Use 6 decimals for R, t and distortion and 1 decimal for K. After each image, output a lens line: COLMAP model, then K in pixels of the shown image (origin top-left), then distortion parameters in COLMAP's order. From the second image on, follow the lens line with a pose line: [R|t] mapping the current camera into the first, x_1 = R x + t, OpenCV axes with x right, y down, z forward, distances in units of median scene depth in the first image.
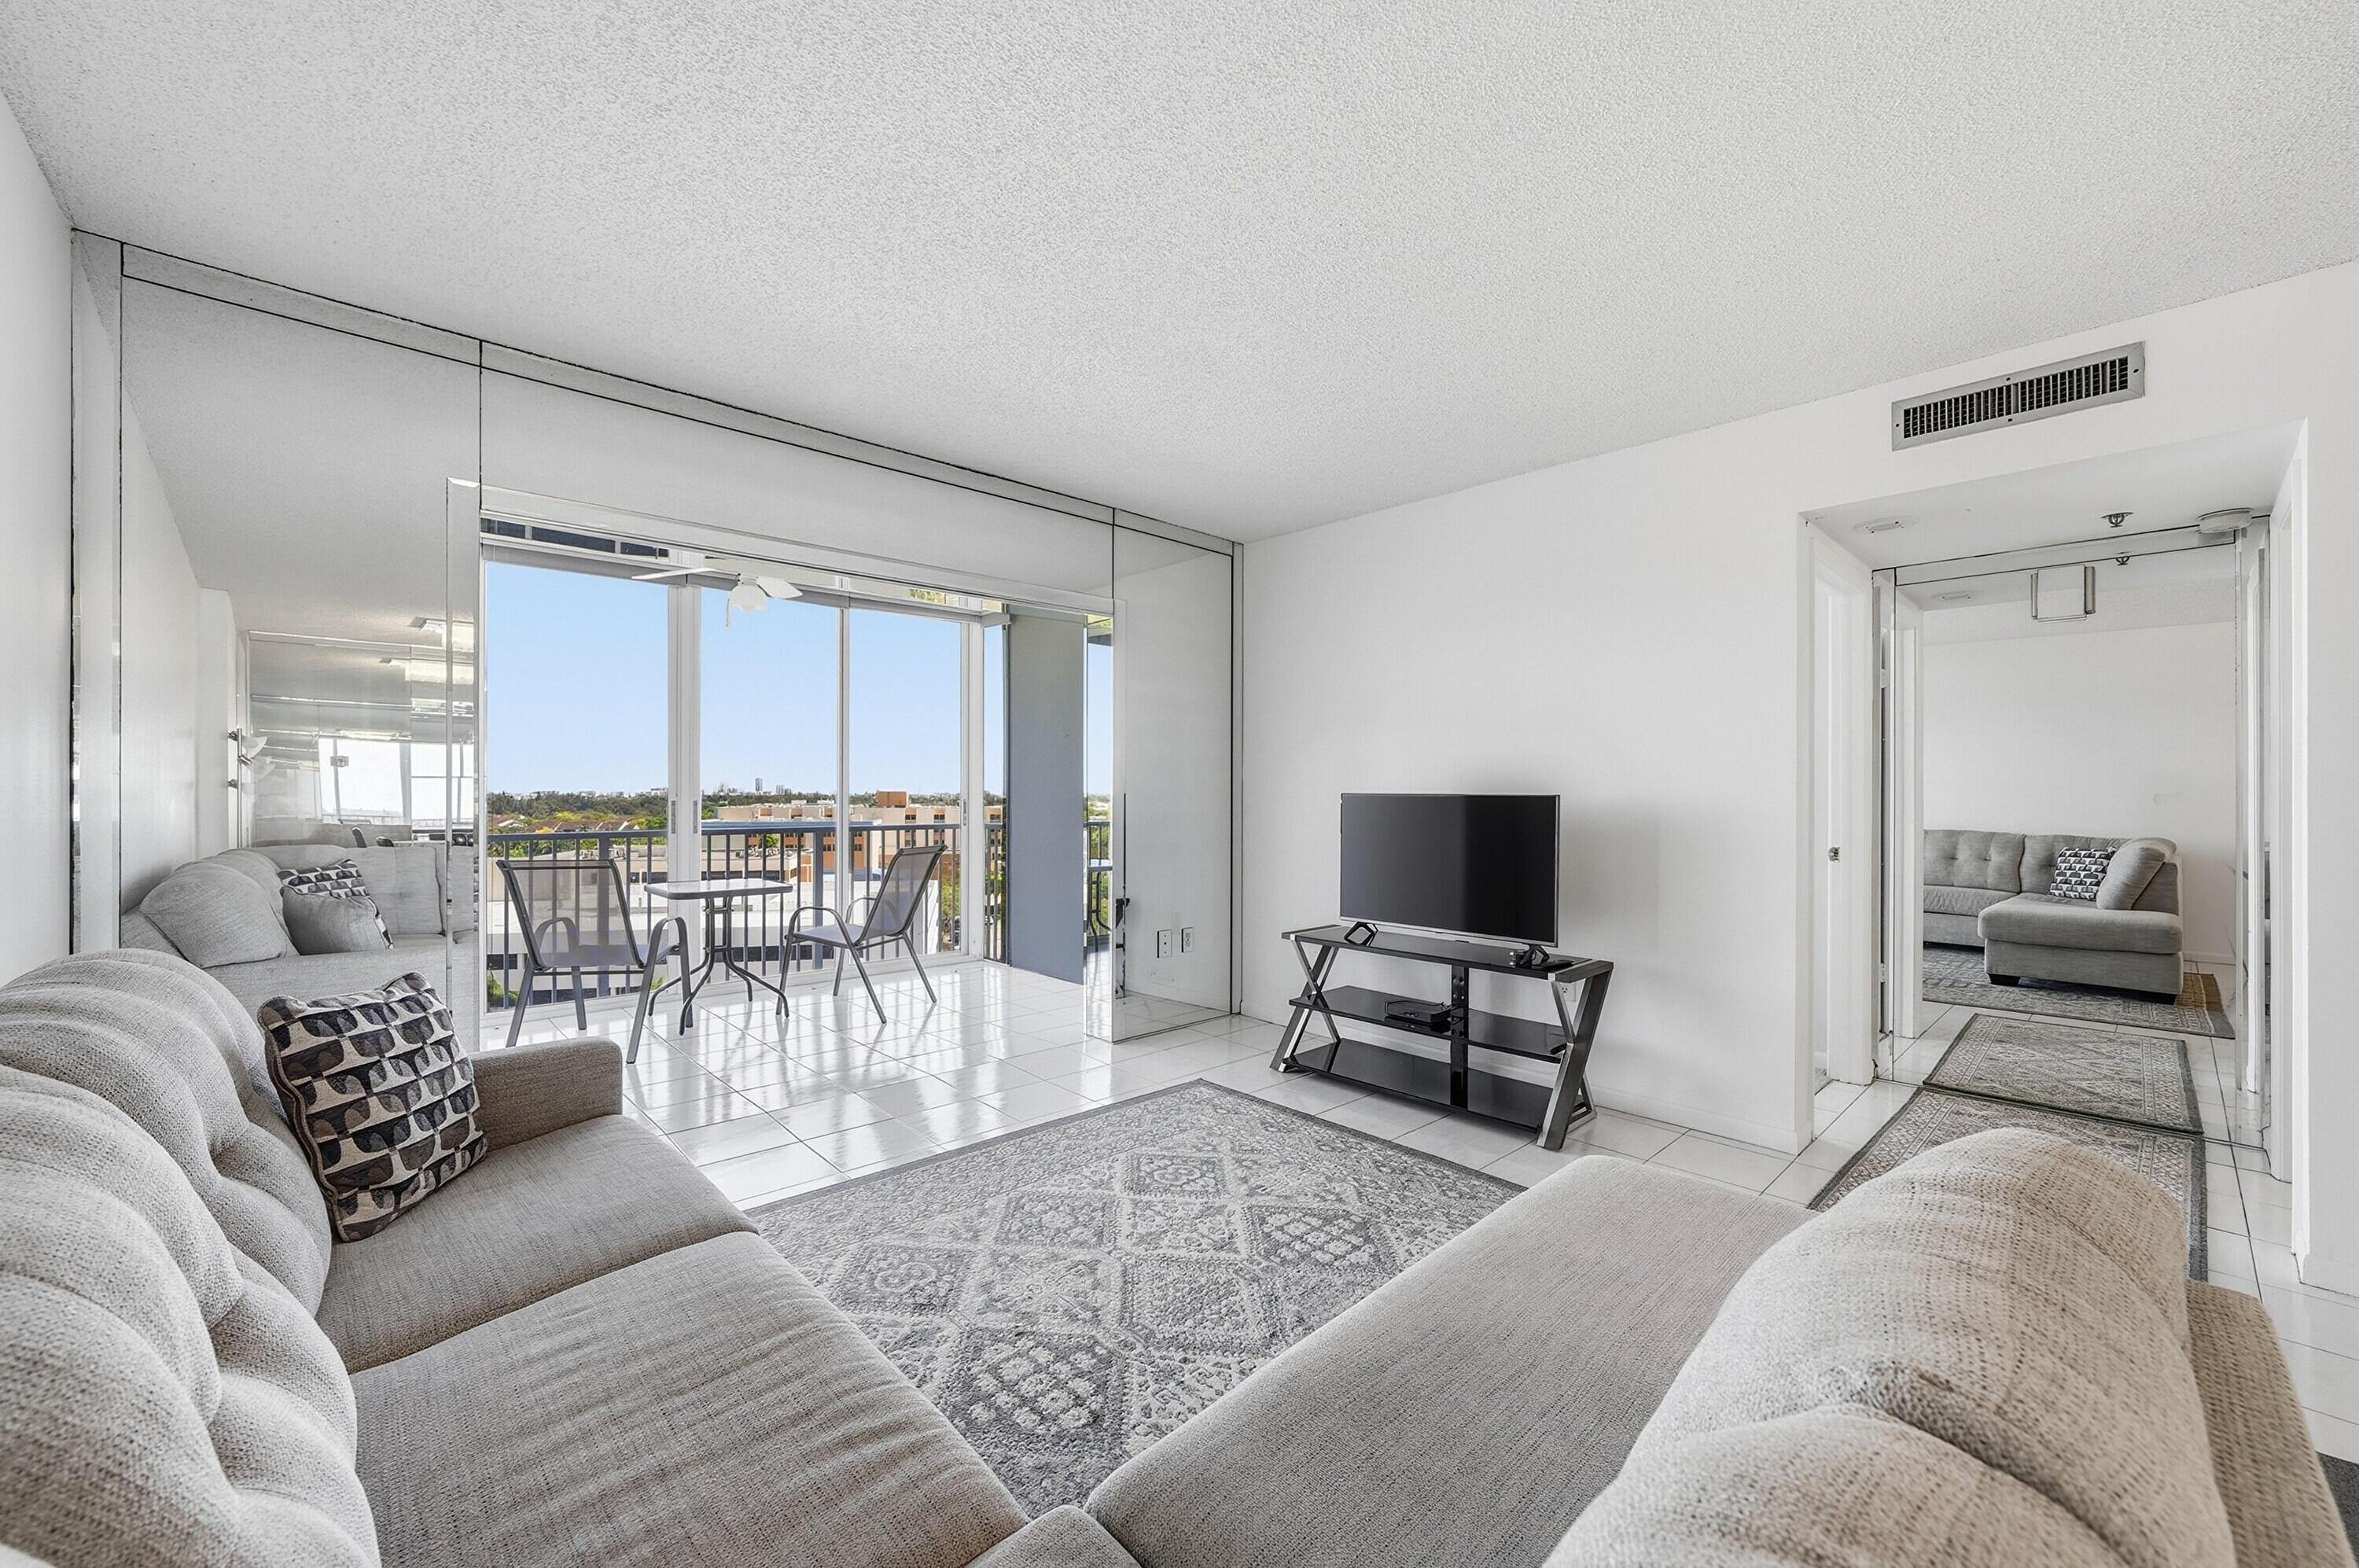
lens RADIAL K [[927.4, 0, 1179.6], [0, 927.4, 789.7], [0, 0, 1]] dist [-0.005426, 0.000116]
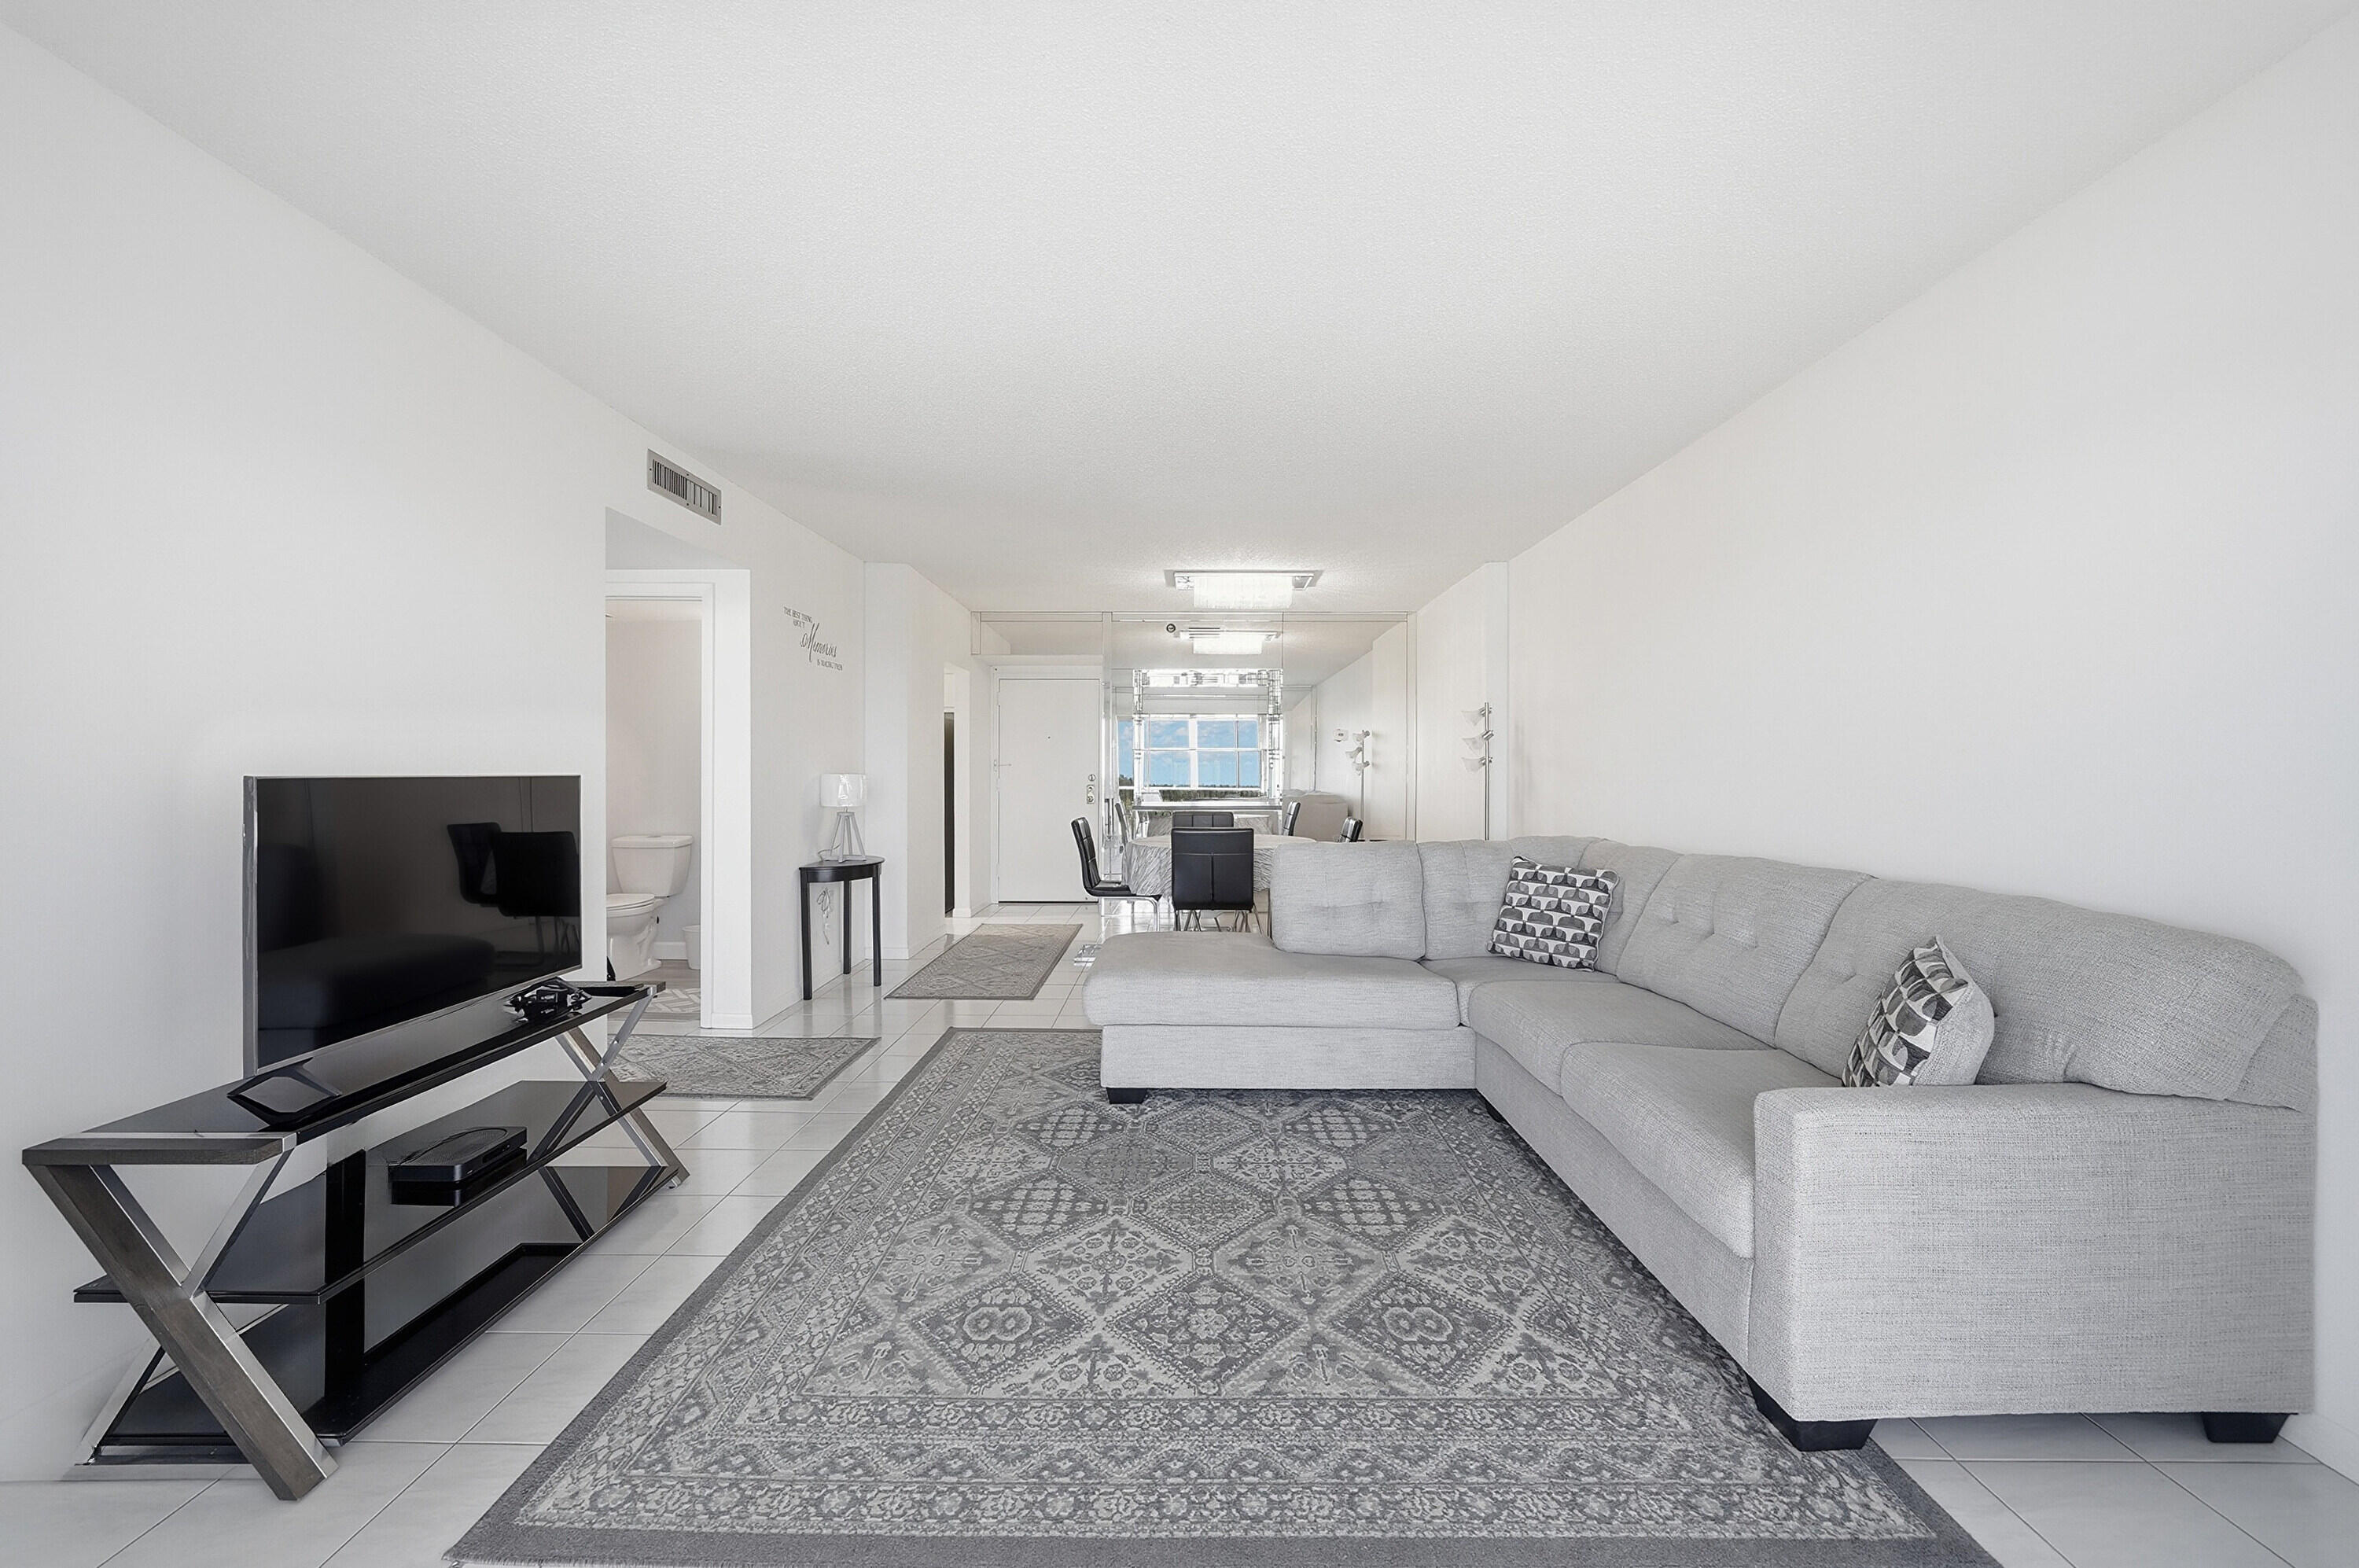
lens RADIAL K [[939.8, 0, 1178.7], [0, 939.8, 767.2], [0, 0, 1]] dist [-0.001949, -0.000068]
pose [[-0.719627, -0.003581, 0.694352, -0.628796], [-0.004093, 0.999991, 0.000916, -0.005350], [-0.694349, -0.002182, -0.719635, 1.506183]]
